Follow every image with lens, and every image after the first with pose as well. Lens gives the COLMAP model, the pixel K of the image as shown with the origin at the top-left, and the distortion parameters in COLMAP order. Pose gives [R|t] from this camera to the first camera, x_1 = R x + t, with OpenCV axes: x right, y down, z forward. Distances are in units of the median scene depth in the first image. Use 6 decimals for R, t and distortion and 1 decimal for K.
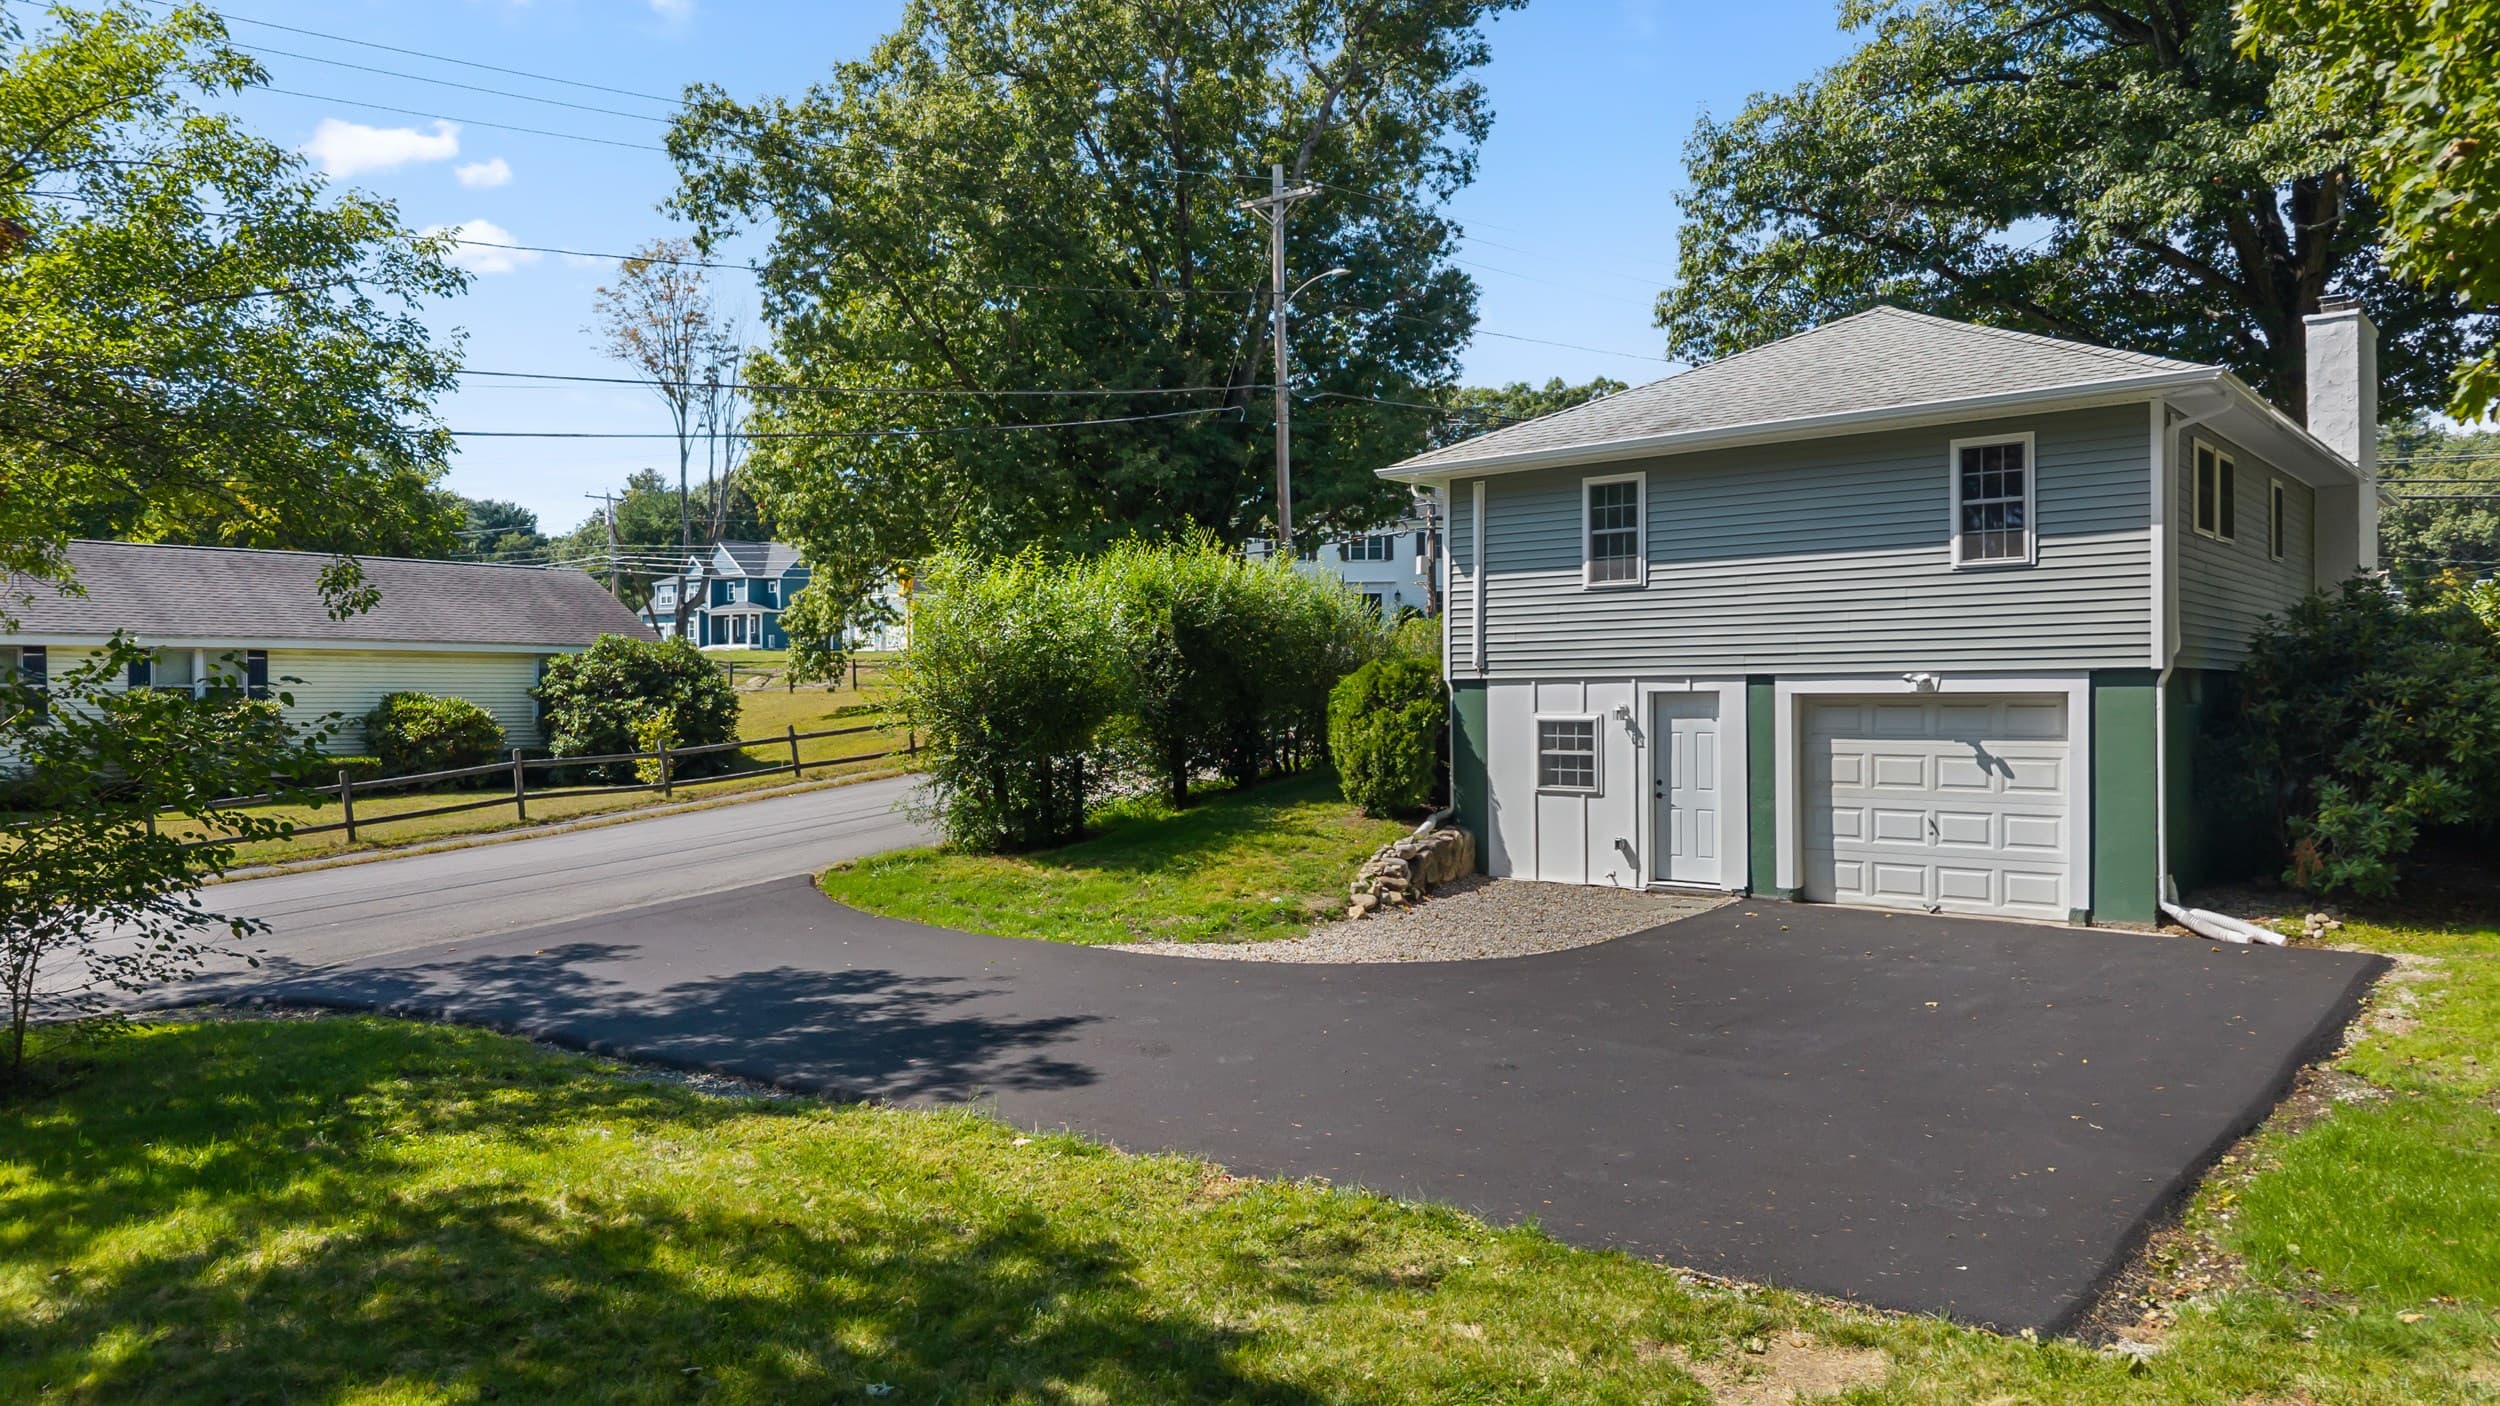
lens RADIAL K [[1684.9, 0, 1257.5], [0, 1684.9, 692.1], [0, 0, 1]] dist [0.006590, -0.002710]
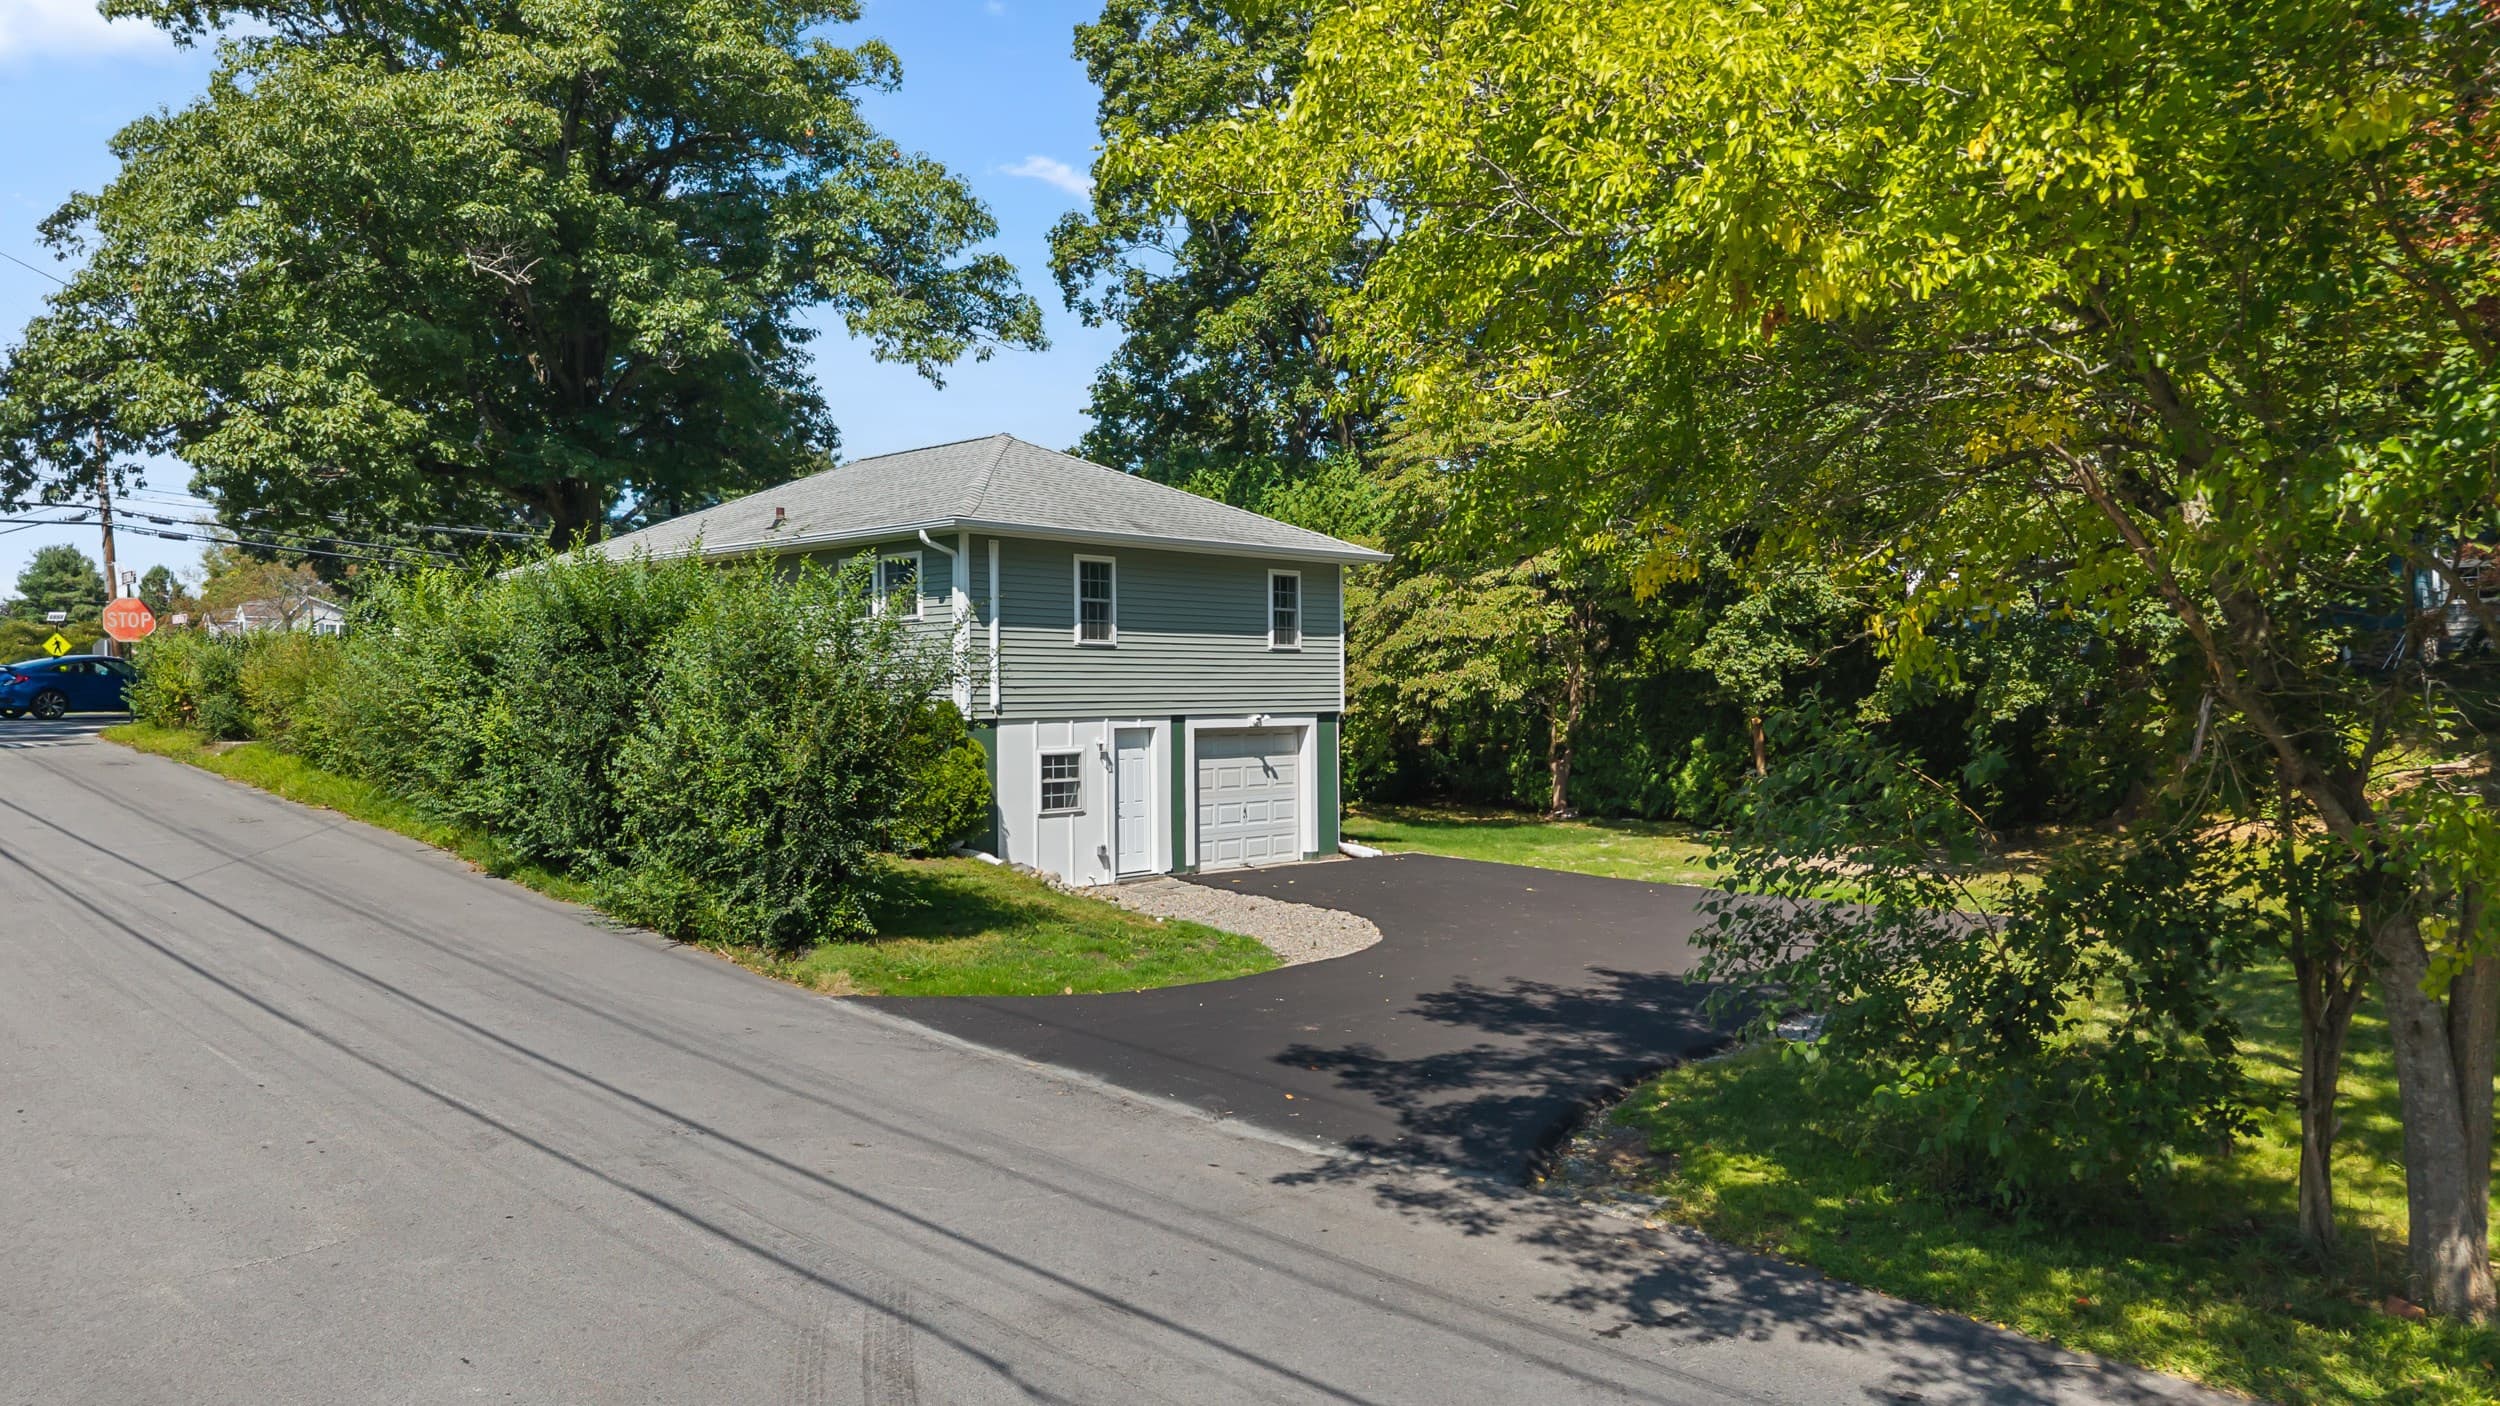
lens RADIAL K [[1684.9, 0, 1257.5], [0, 1684.9, 692.1], [0, 0, 1]] dist [0.006590, -0.002710]
pose [[0.004321, 0.032120, 0.999475, -0.978803], [0.029987, 0.999030, -0.032235, 0.015657], [-0.999541, 0.030111, 0.003354, 0.825608]]
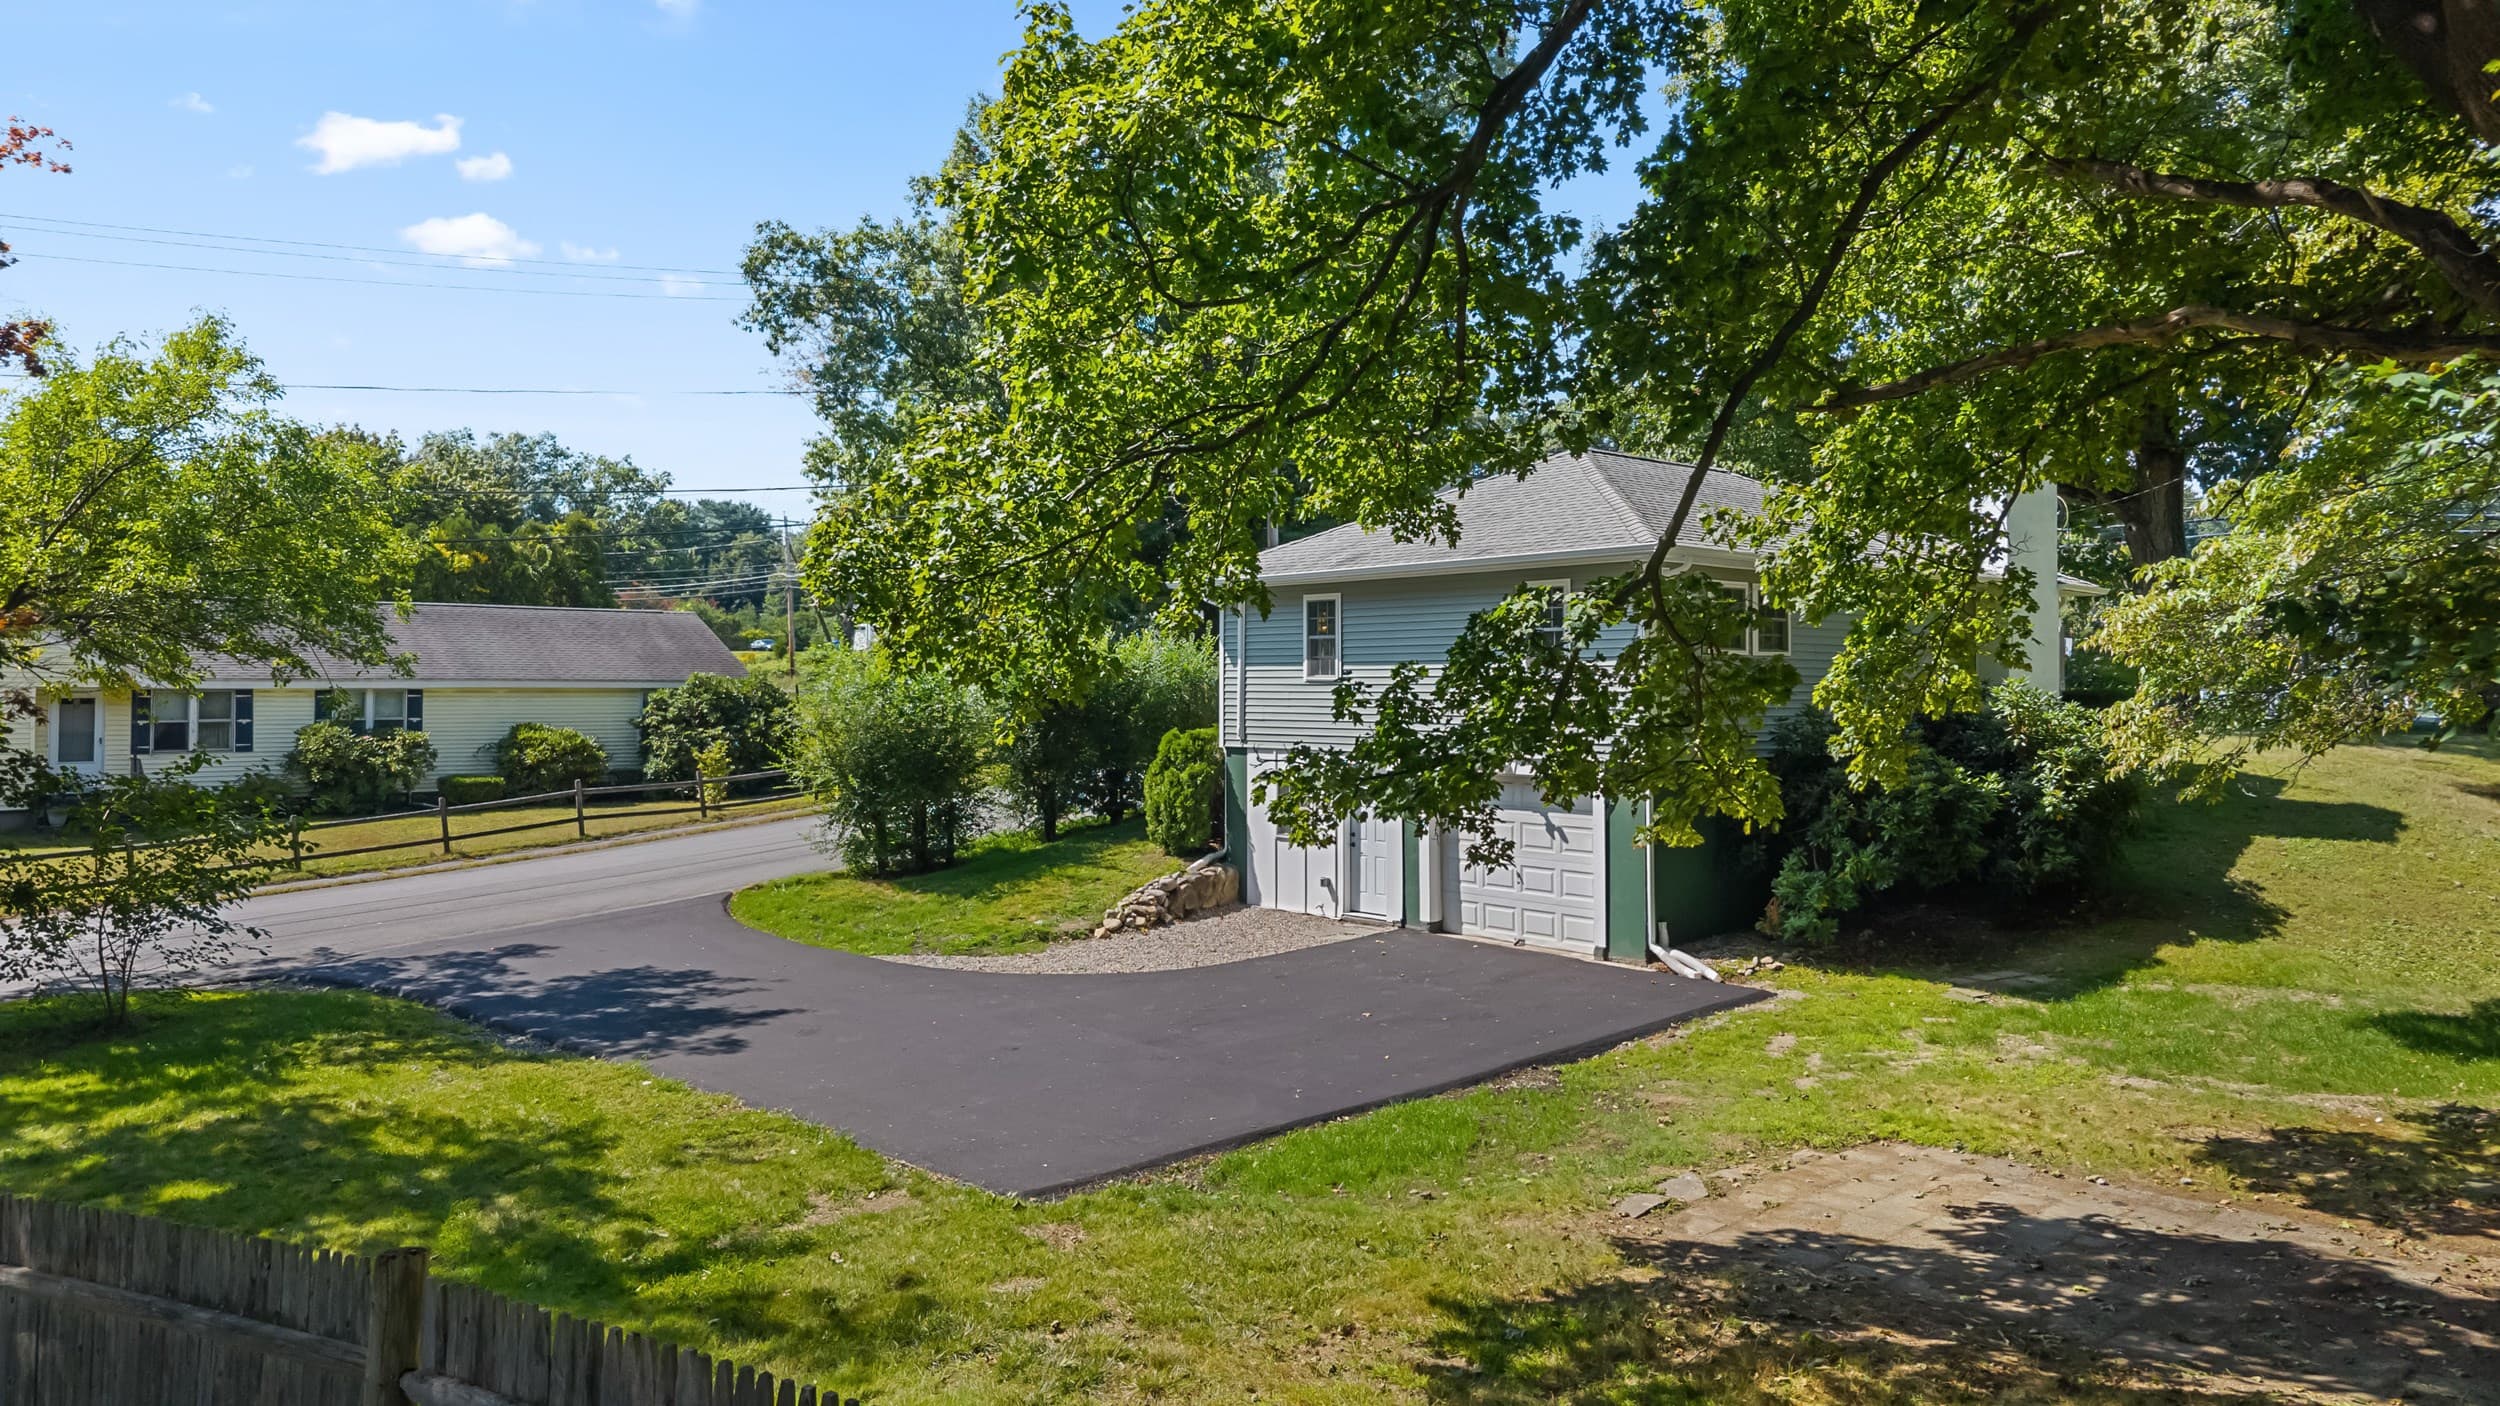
lens RADIAL K [[1696.0, 0, 1259.7], [0, 1696.0, 625.1], [0, 0, 1]] dist [0.040991, -0.075594]
pose [[0.991049, 0.001479, -0.133494, 0.316638], [-0.005671, 0.999502, -0.031026, -0.060614], [0.133381, 0.031506, 0.990564, -0.267689]]
